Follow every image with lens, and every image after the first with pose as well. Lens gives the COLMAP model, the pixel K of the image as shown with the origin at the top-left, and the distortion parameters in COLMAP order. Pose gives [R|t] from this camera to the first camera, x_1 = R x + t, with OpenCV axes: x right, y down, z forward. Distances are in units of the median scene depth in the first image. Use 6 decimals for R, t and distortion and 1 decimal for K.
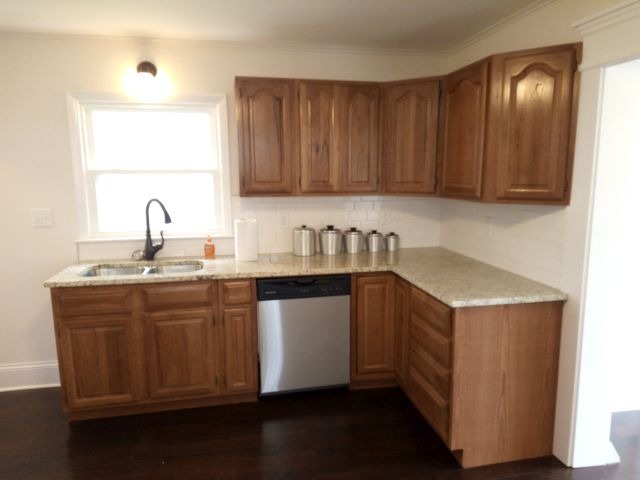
lens RADIAL K [[468.9, 0, 328.6], [0, 468.9, 257.6], [0, 0, 1]] dist [0.066842, -0.029642]
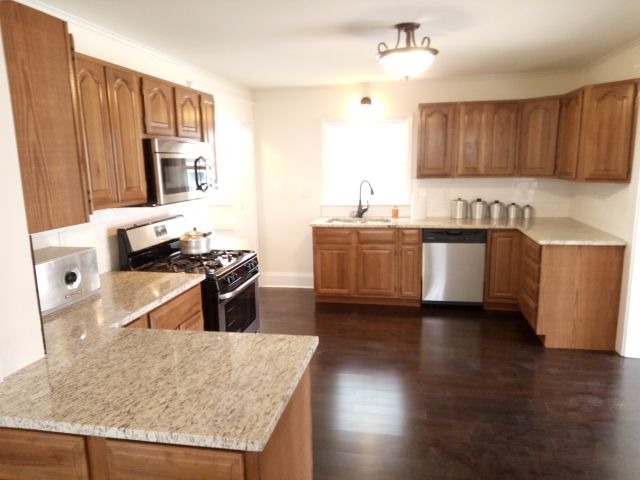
lens RADIAL K [[468.9, 0, 320.4], [0, 468.9, 238.7], [0, 0, 1]] dist [0.066842, -0.029642]
pose [[0.917946, 0.053274, -0.393111, 0.157491], [-0.057587, 0.998340, 0.000822, 0.095111], [0.392503, 0.021883, 0.919491, -0.612891]]
